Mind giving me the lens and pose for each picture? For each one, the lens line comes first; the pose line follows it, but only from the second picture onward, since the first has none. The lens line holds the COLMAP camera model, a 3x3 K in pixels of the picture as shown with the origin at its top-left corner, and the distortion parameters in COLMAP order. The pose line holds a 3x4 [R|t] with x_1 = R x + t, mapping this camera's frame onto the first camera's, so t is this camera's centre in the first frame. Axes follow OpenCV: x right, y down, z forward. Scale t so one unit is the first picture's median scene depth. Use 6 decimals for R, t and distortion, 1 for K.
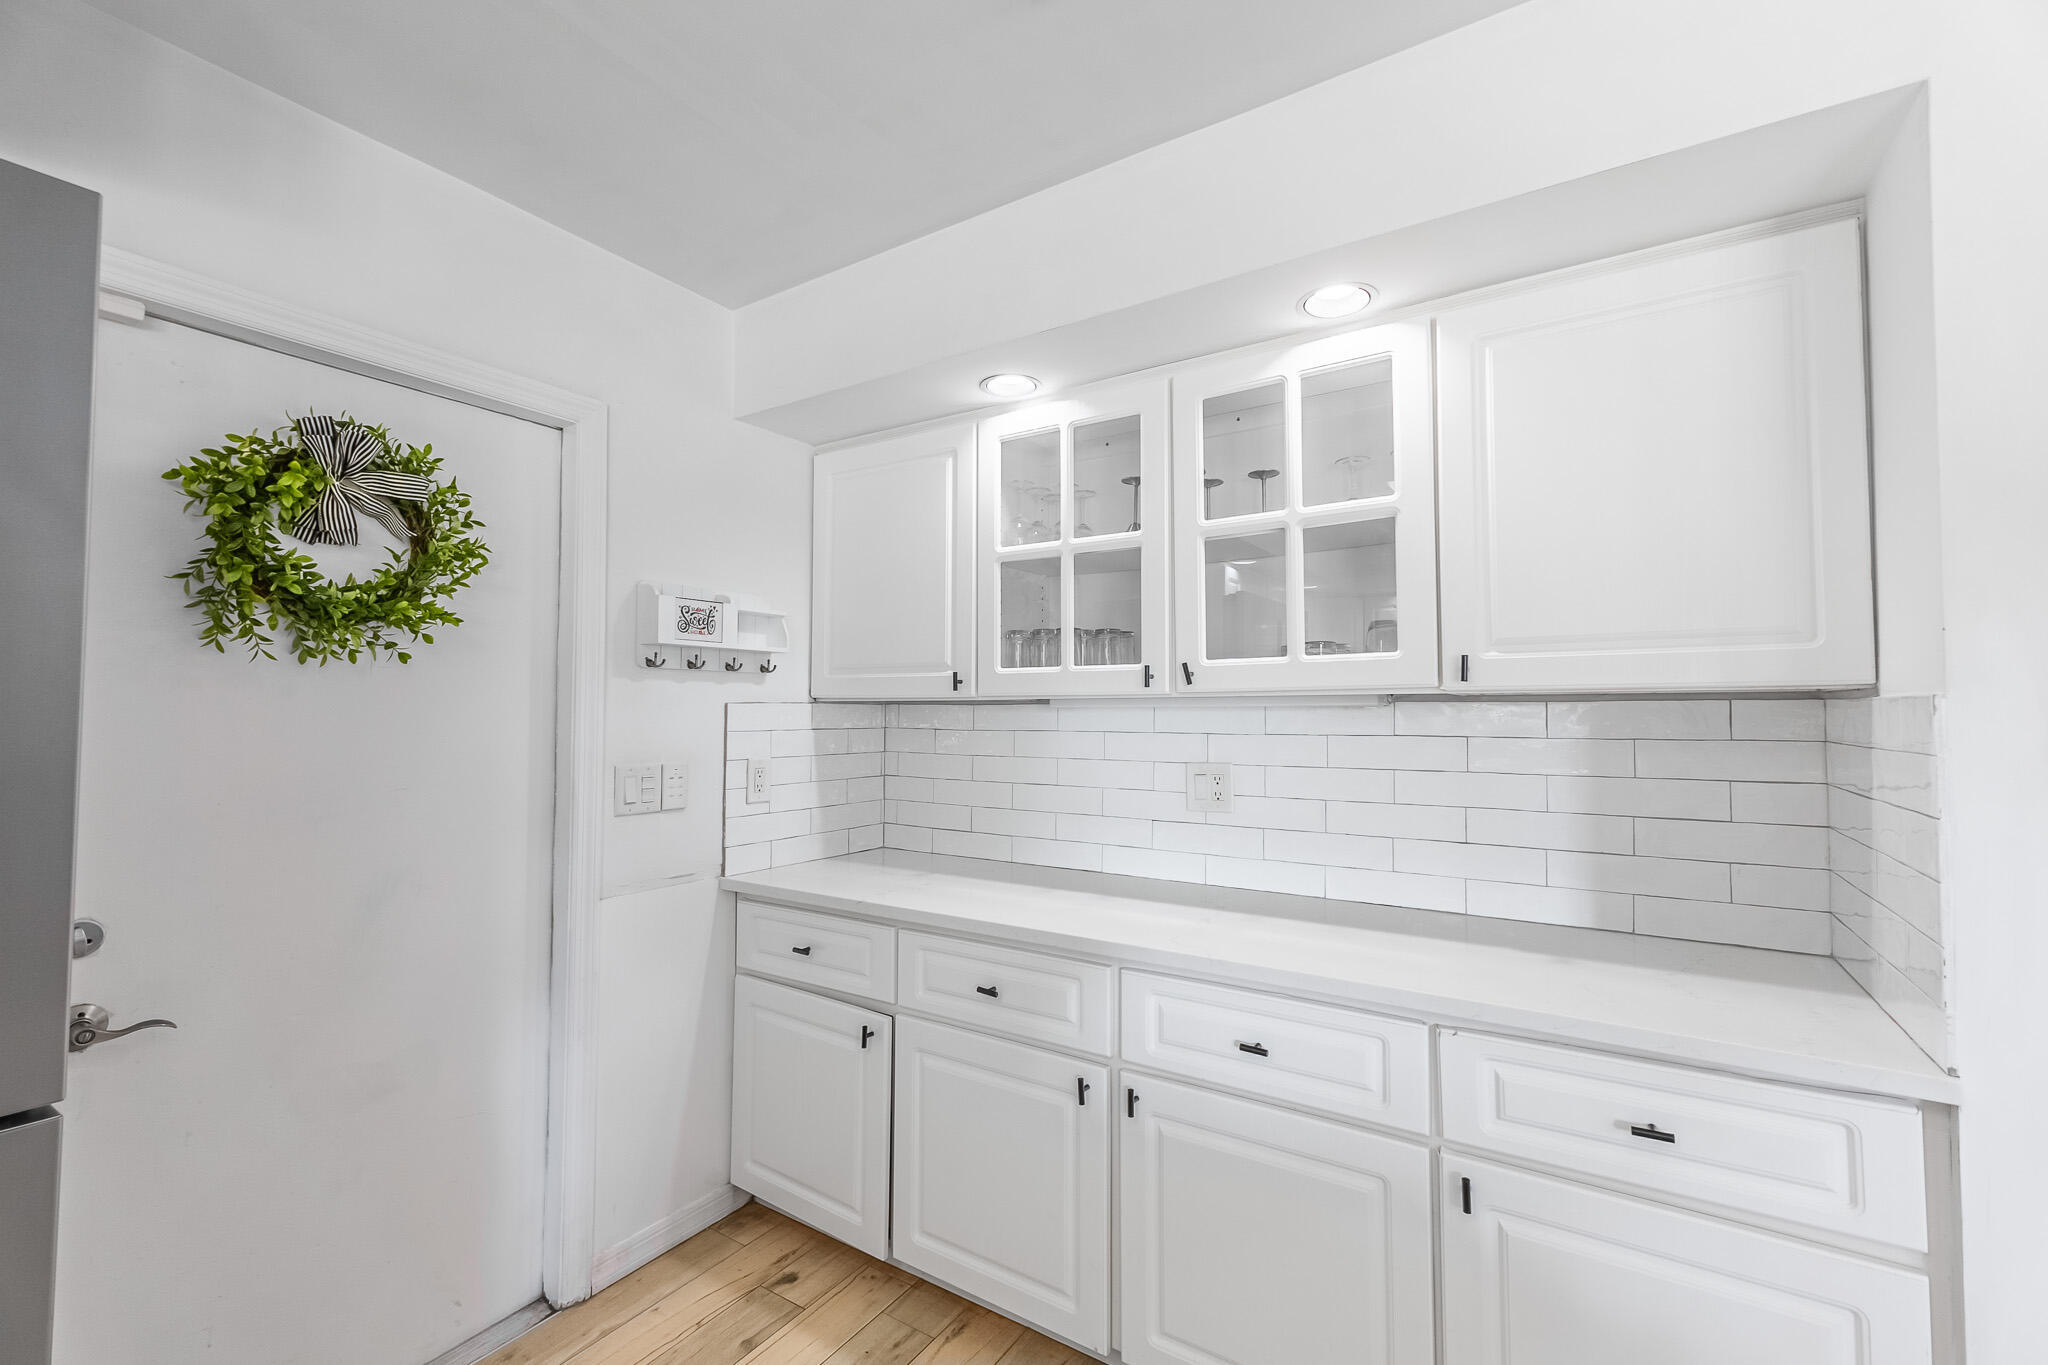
lens RADIAL K [[853.8, 0, 1037.8], [0, 853.8, 685.9], [0, 0, 1]] dist [0.001700, 0.000075]
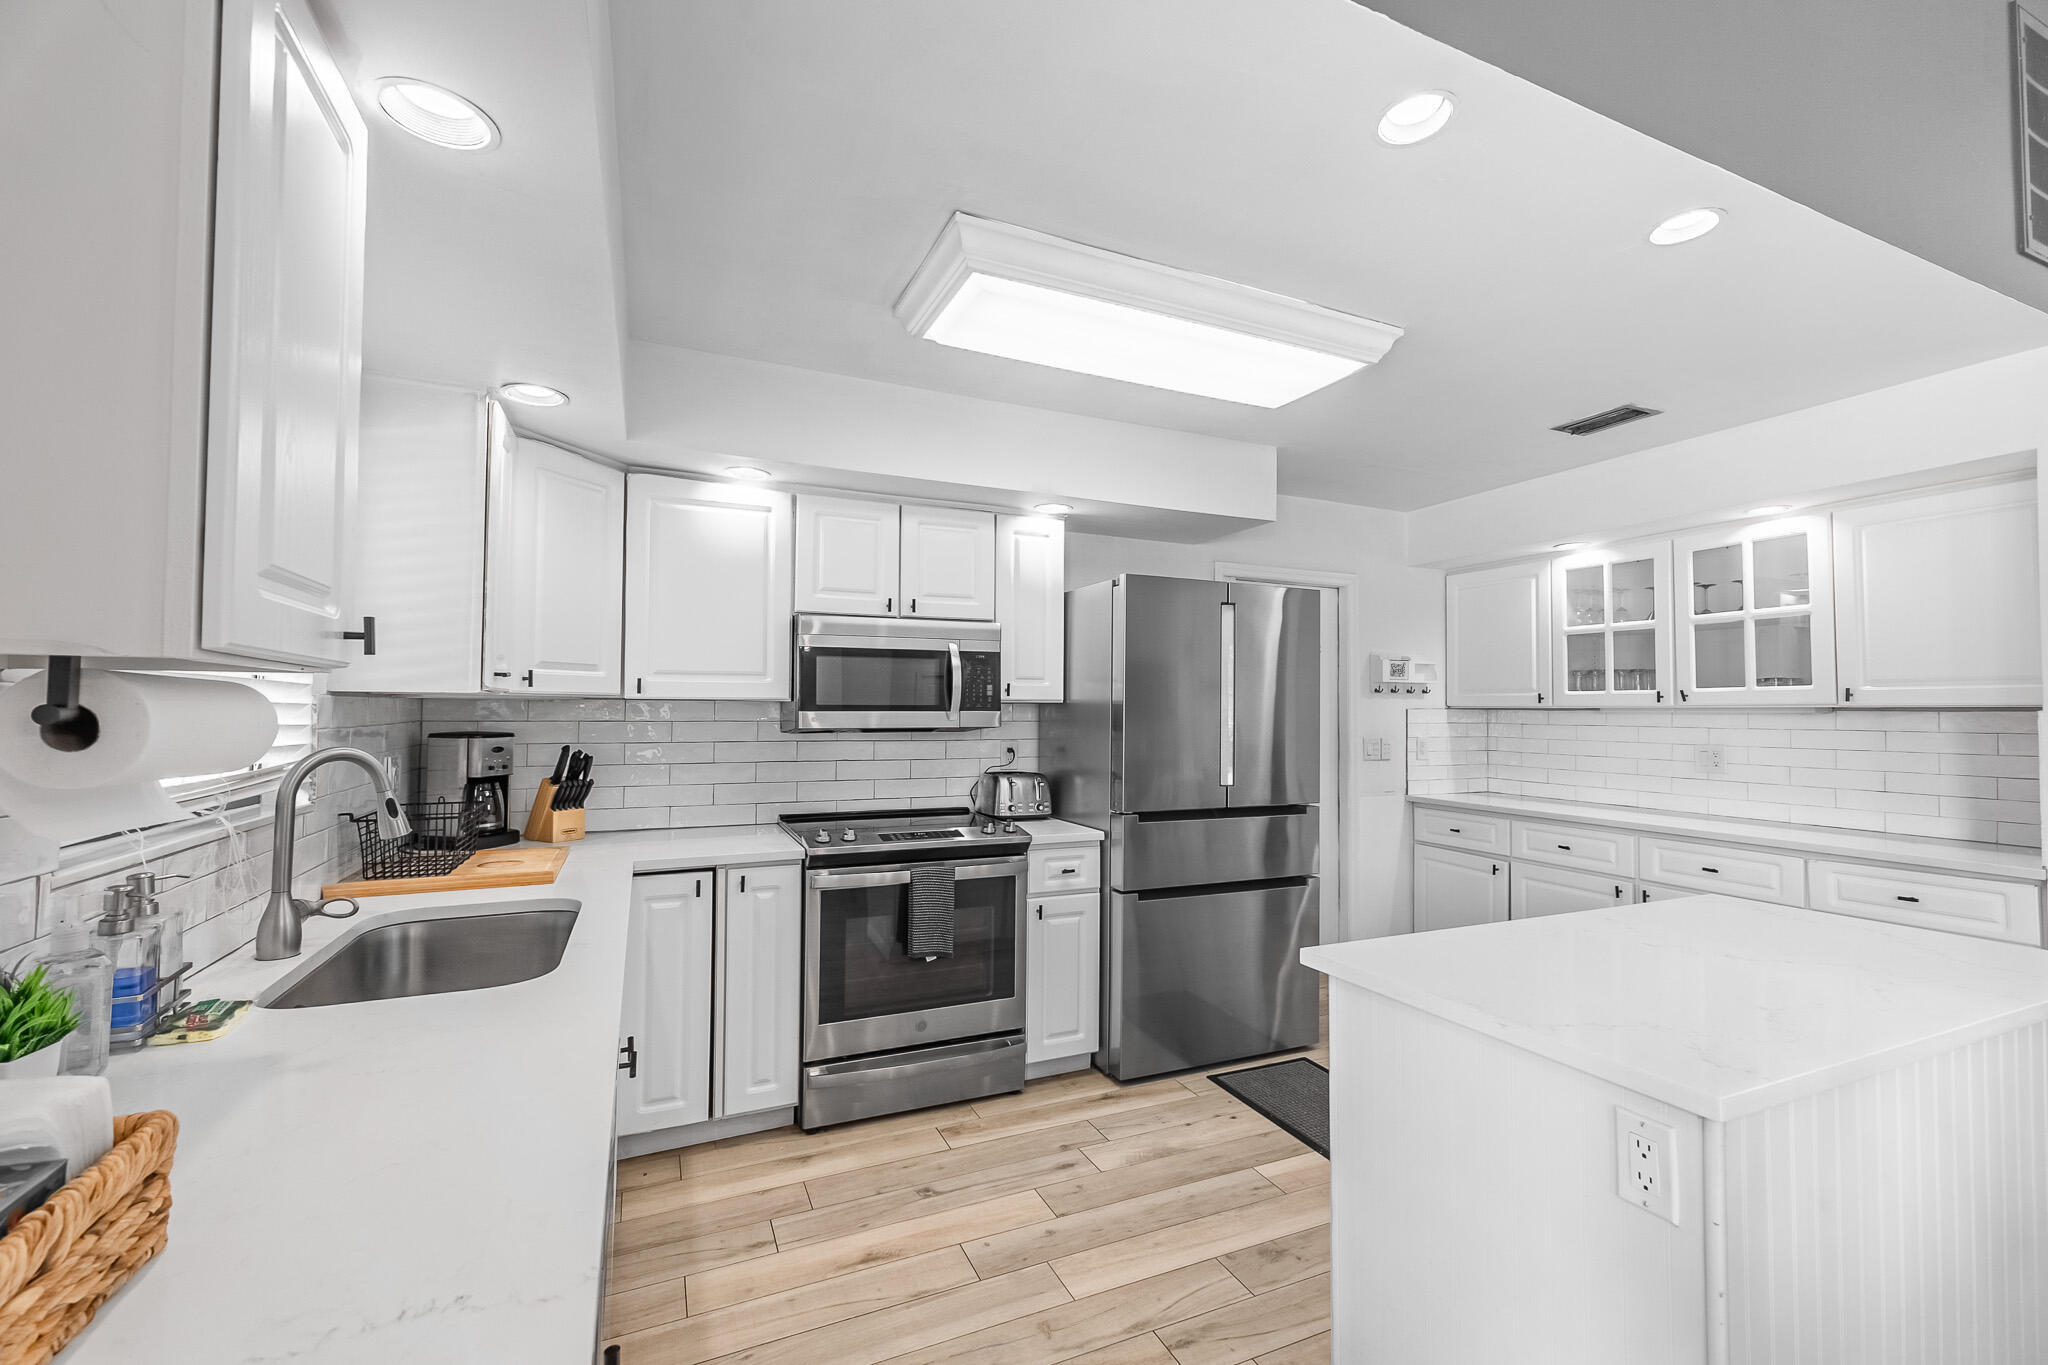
lens RADIAL K [[853.8, 0, 1037.8], [0, 853.8, 685.9], [0, 0, 1]] dist [0.001700, 0.000075]
pose [[0.837083, -0.010333, -0.546978, 0.010250], [0.010345, 0.999942, -0.003059, -0.043484], [0.546978, -0.003098, 0.837141, -1.348320]]
